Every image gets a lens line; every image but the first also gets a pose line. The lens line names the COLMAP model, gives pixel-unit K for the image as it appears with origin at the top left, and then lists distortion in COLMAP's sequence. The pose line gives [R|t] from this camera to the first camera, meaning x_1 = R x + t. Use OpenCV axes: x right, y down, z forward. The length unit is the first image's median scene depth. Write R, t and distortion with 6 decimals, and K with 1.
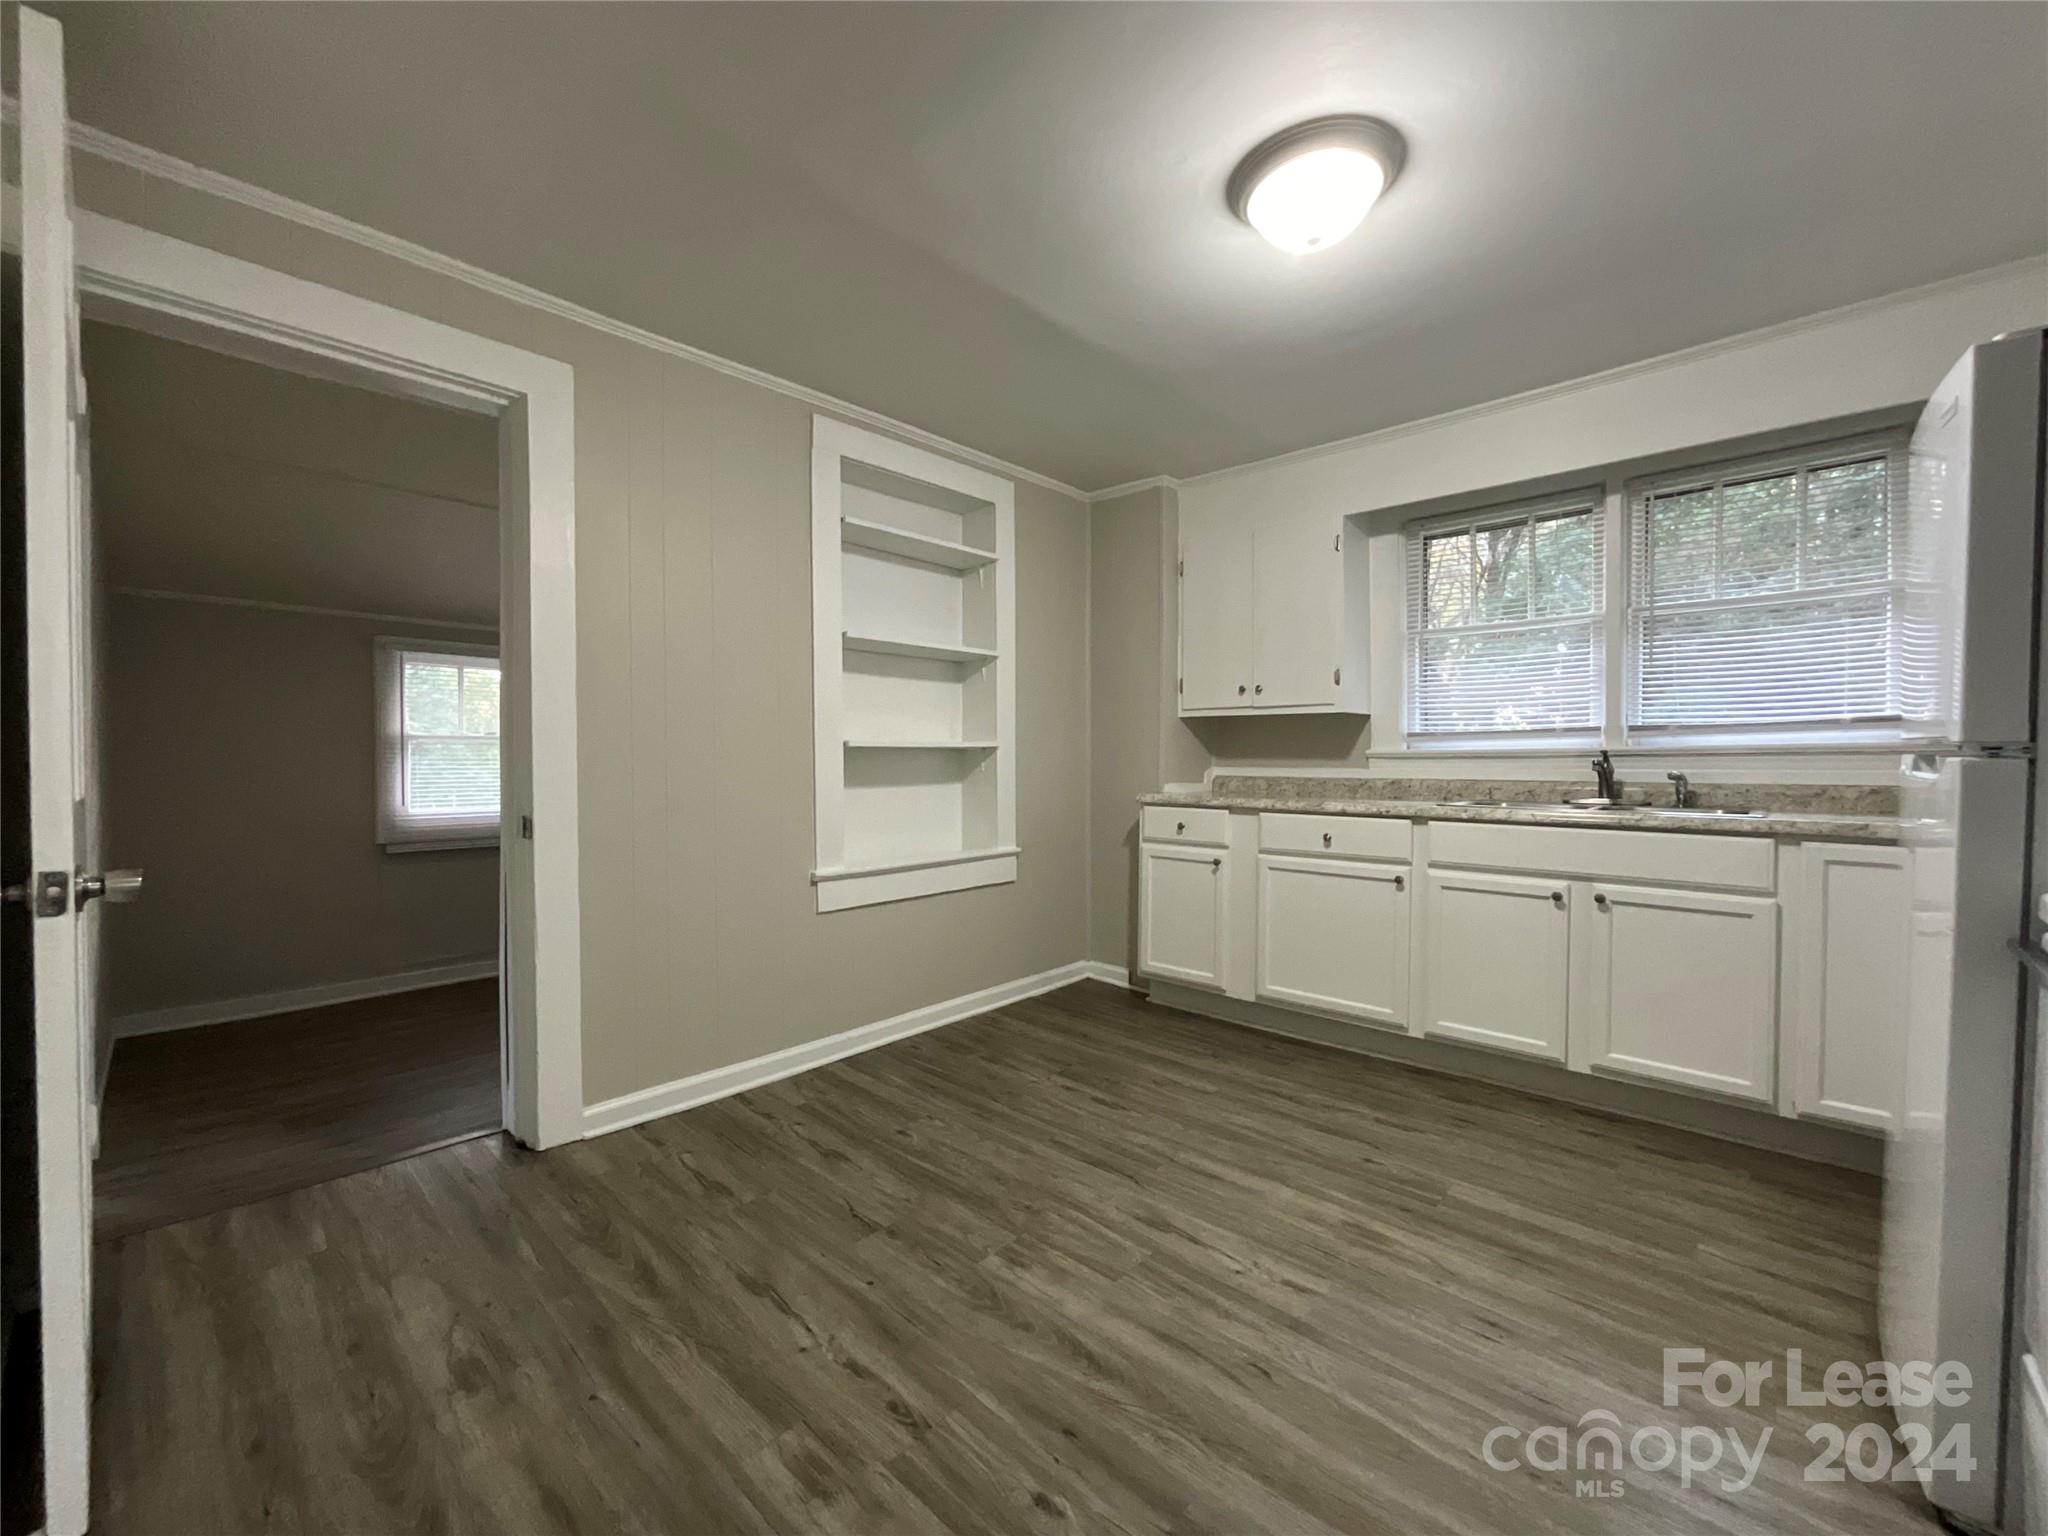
lens RADIAL K [[833.6, 0, 1017.6], [0, 833.6, 766.8], [0, 0, 1]] dist [0.003834, 0.000817]
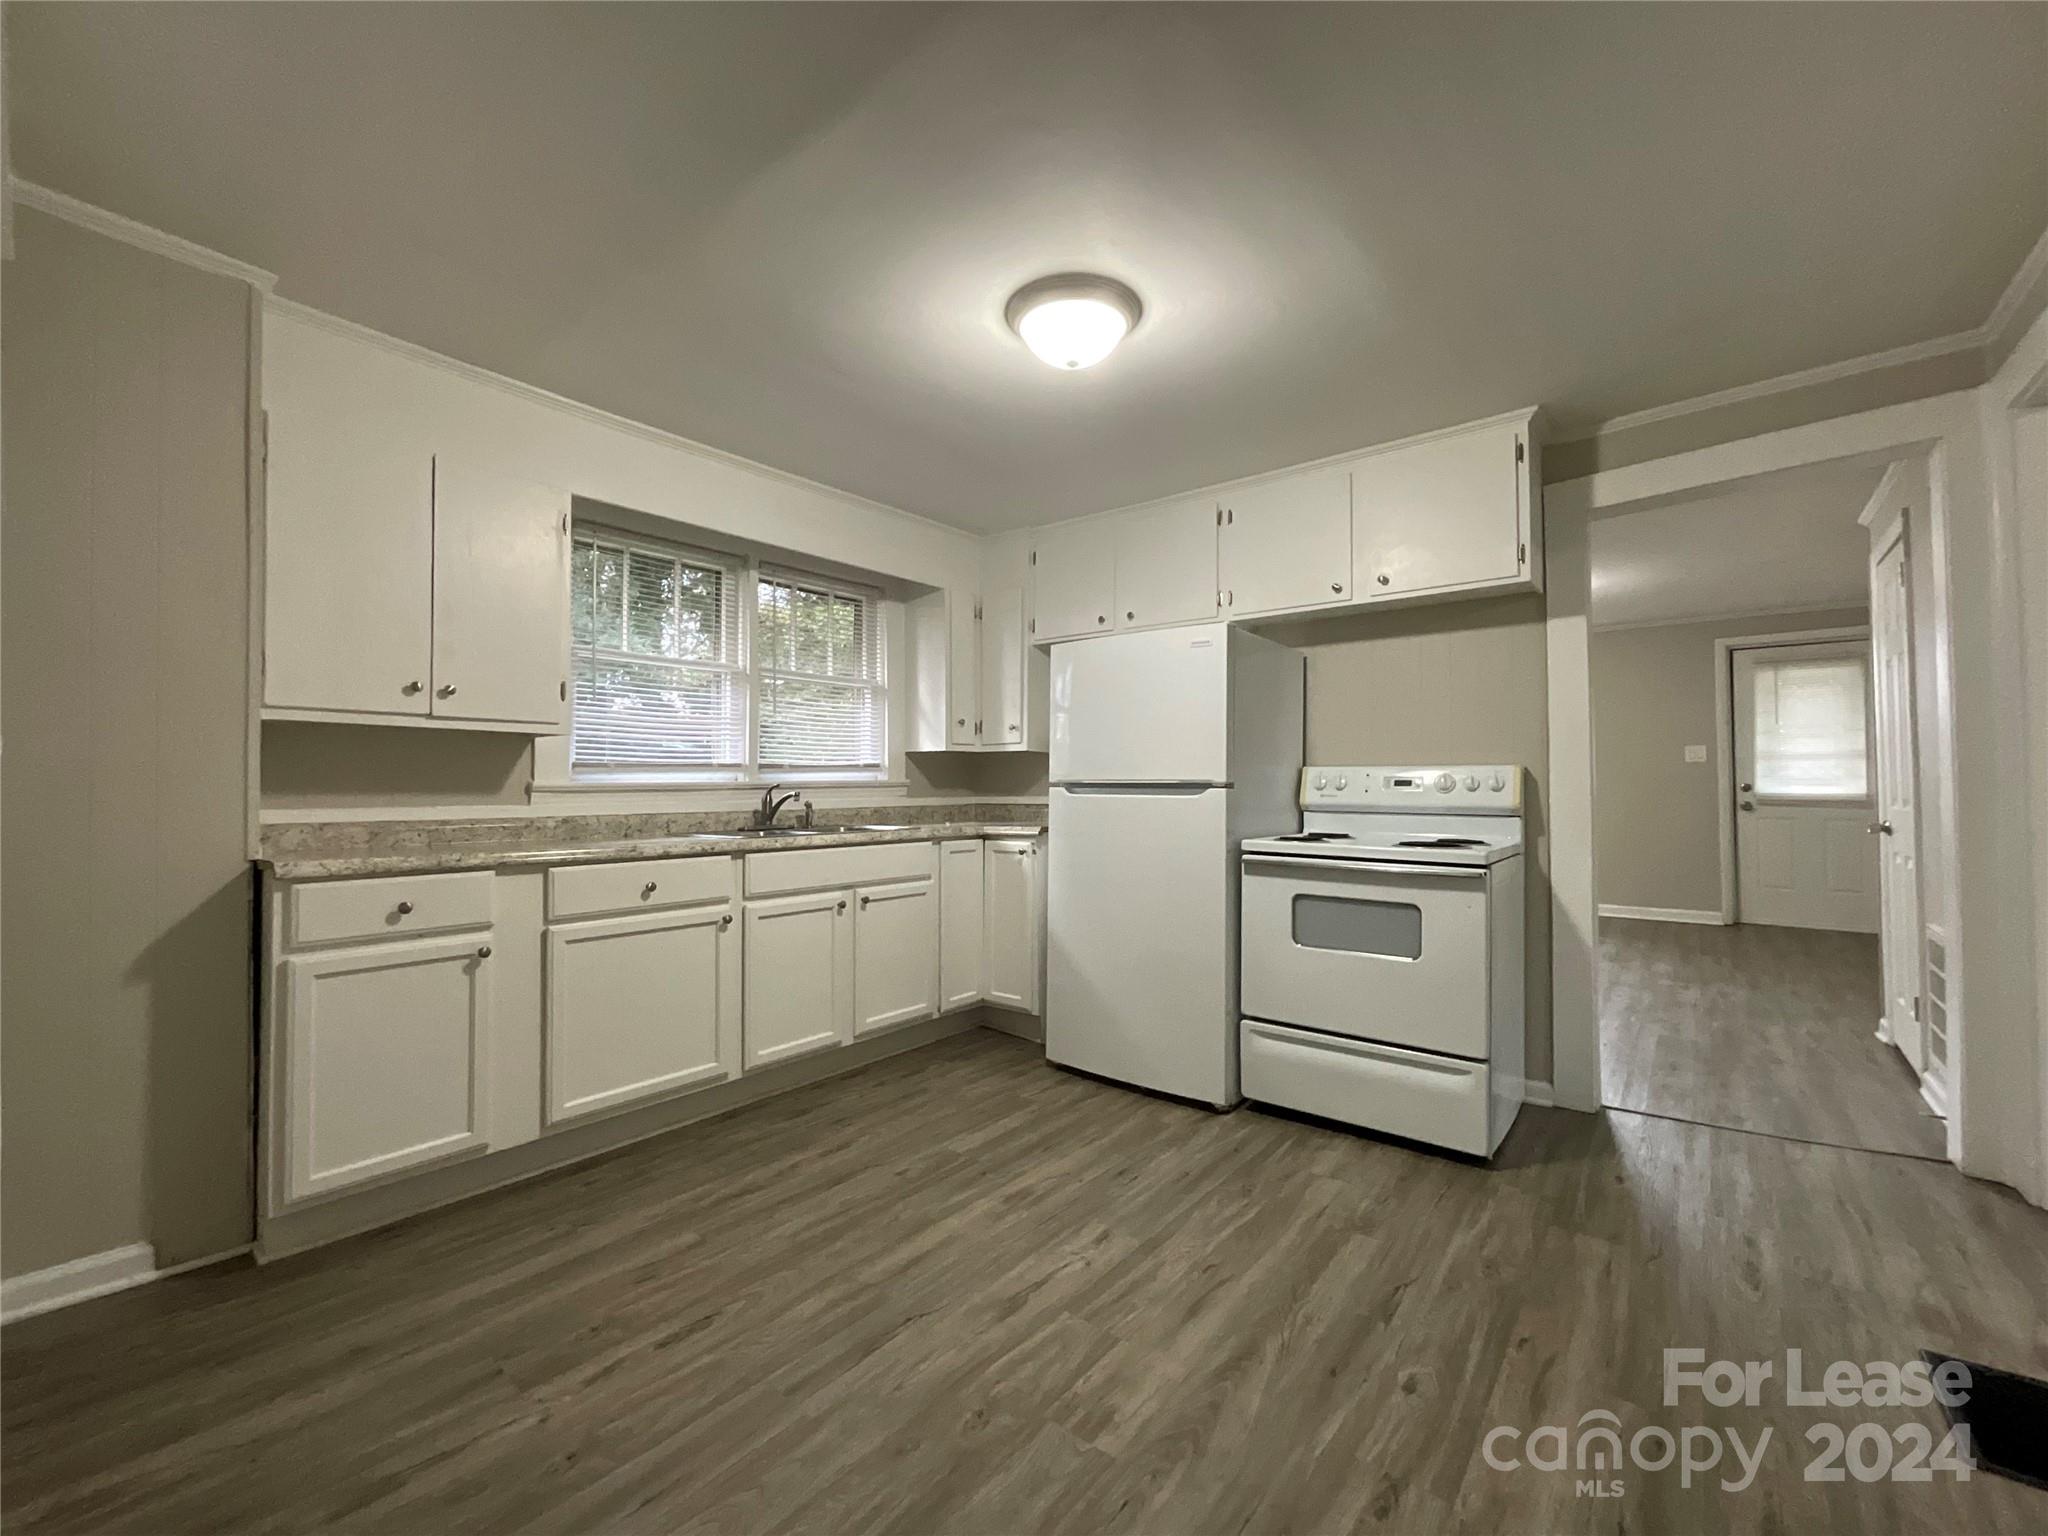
lens RADIAL K [[833.6, 0, 1029.3], [0, 833.6, 767.6], [0, 0, 1]] dist [0.003834, 0.000817]
pose [[-0.062746, 0.028834, 0.997613, -0.525407], [0.021326, 0.999393, -0.027545, -0.002979], [-0.997802, 0.019547, -0.063323, 0.726786]]
